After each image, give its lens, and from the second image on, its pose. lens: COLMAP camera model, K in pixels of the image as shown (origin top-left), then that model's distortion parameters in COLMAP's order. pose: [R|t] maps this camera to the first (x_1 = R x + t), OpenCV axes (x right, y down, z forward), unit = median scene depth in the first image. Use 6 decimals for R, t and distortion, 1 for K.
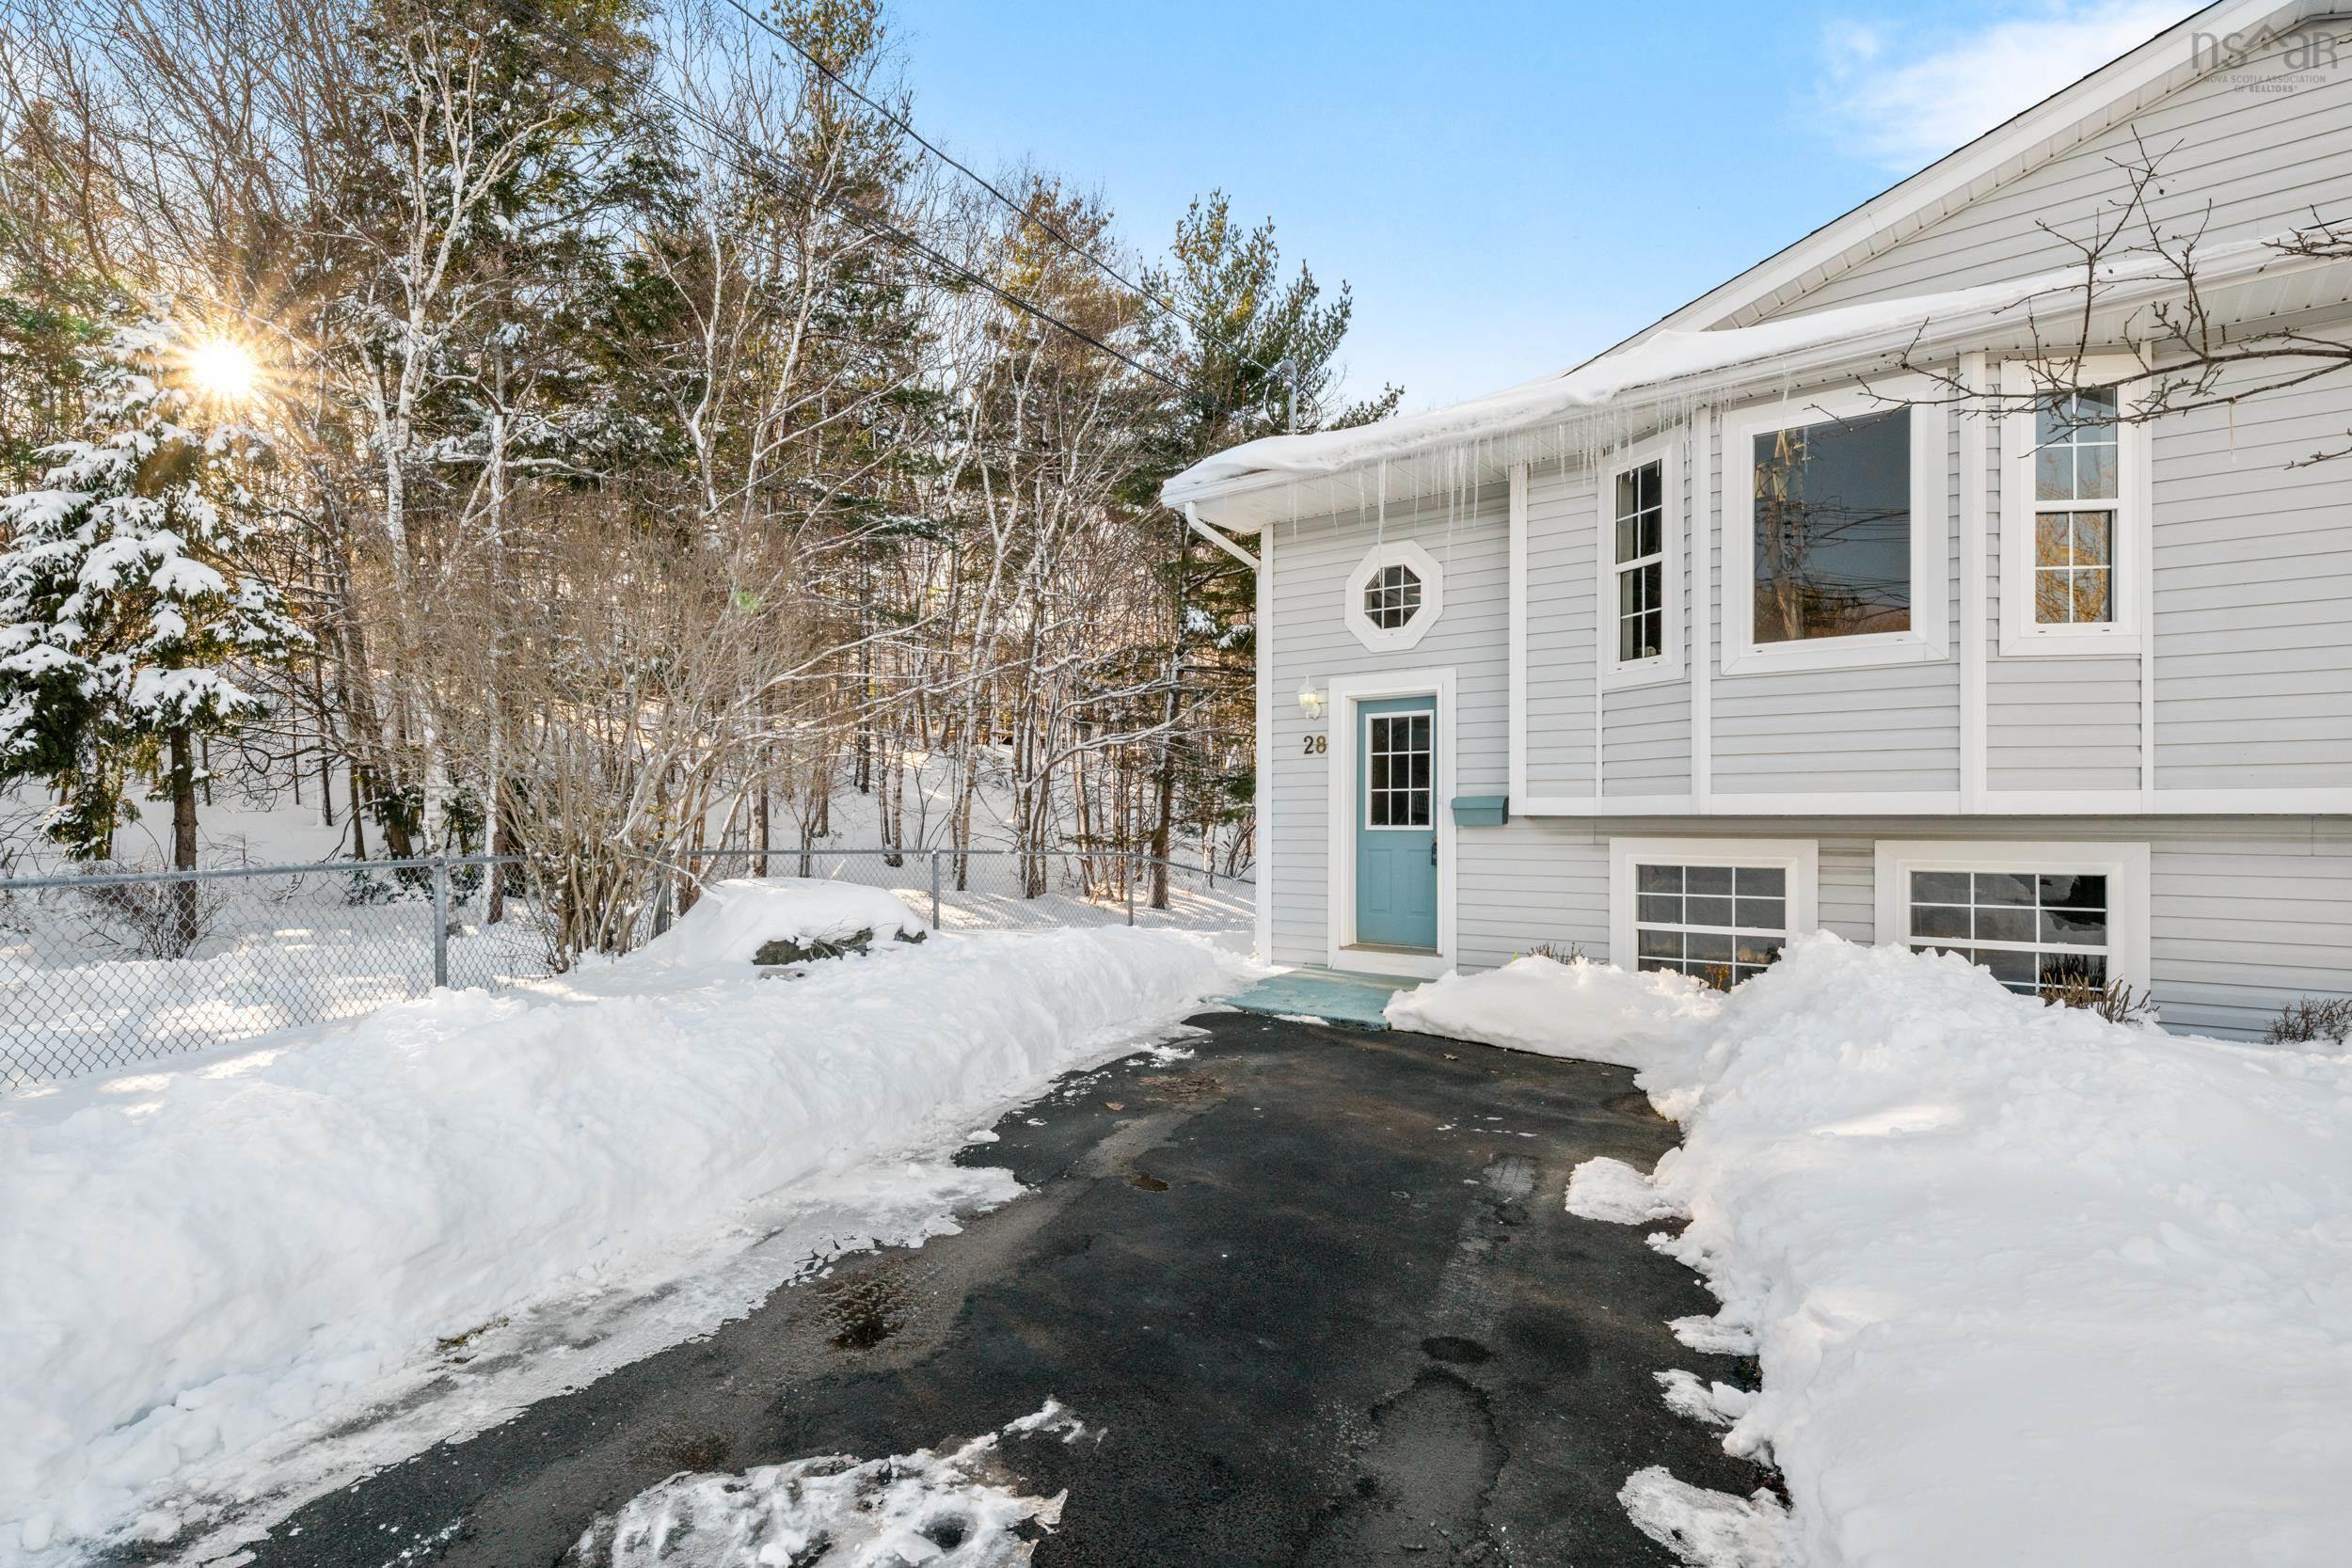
lens RADIAL K [[1171.4, 0, 1186.5], [0, 1171.4, 807.5], [0, 0, 1]] dist [-0.002029, -0.000501]
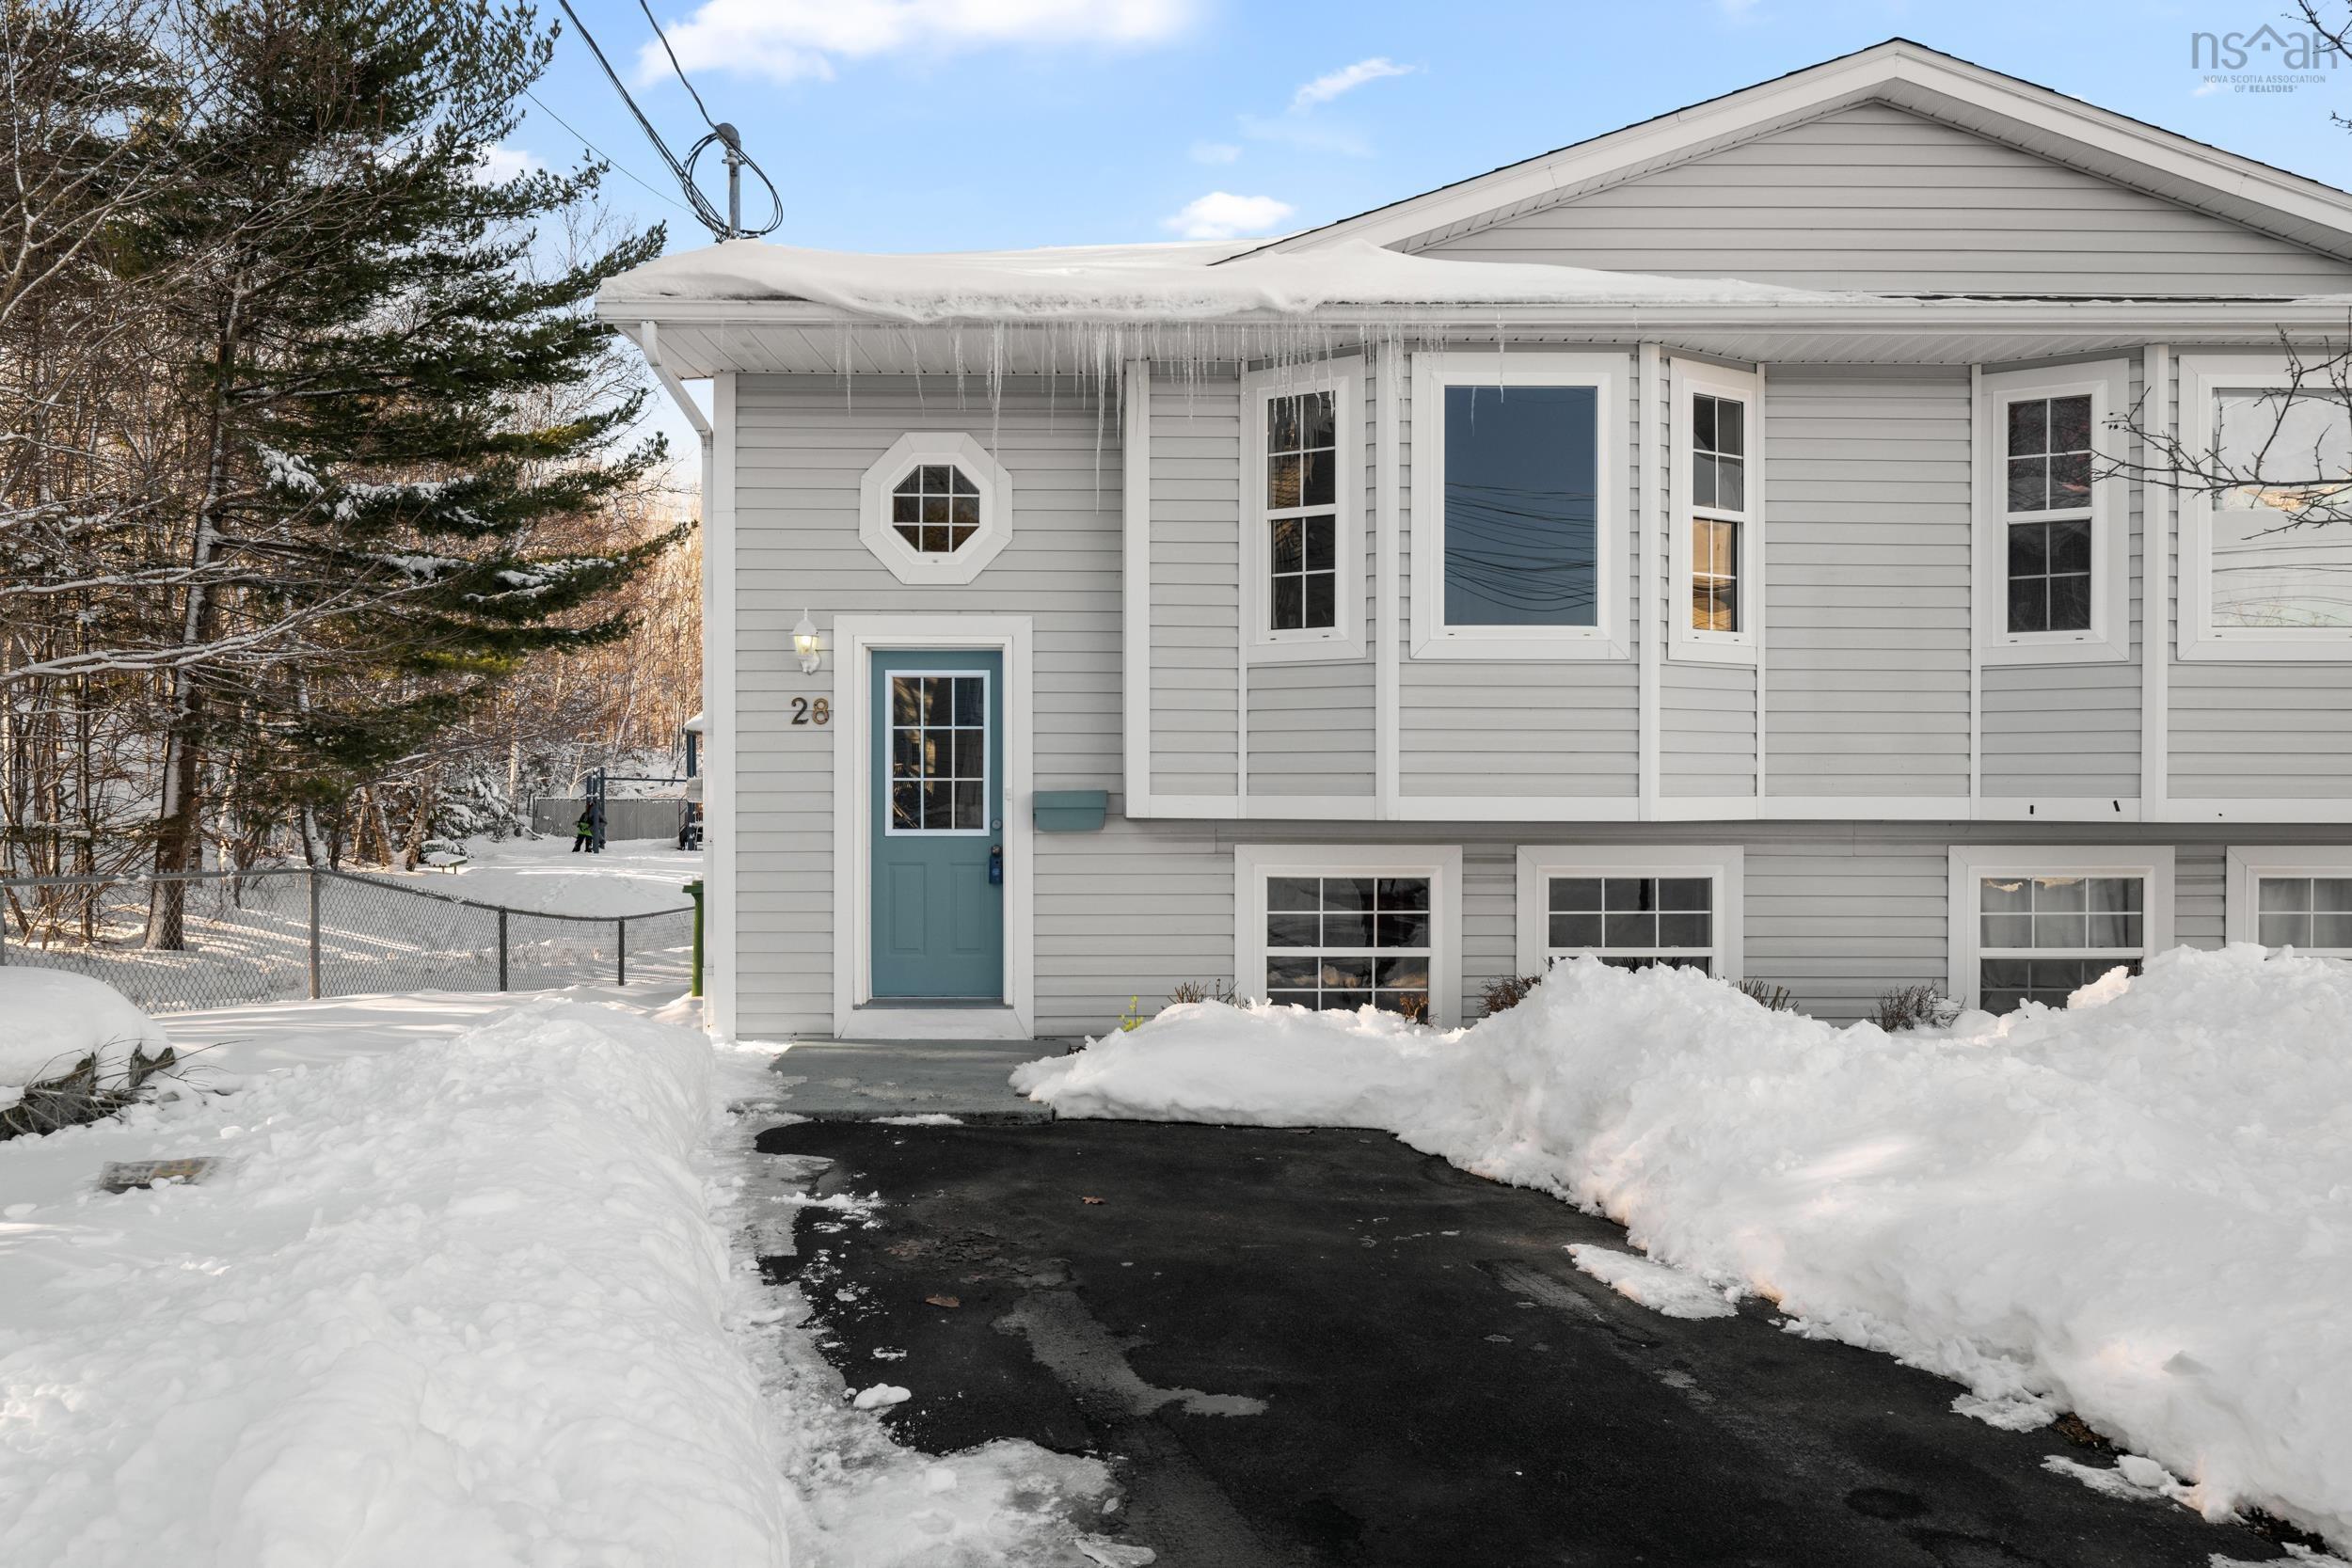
lens RADIAL K [[1595.7, 0, 1176.0], [0, 1595.7, 784.0], [0, 0, 1]] dist [-0.005132, -0.001465]
pose [[0.775687, 0.000544, 0.631118, -0.470069], [-0.009944, 0.999886, 0.011361, -0.036460], [-0.631040, -0.015089, 0.775604, 0.224309]]
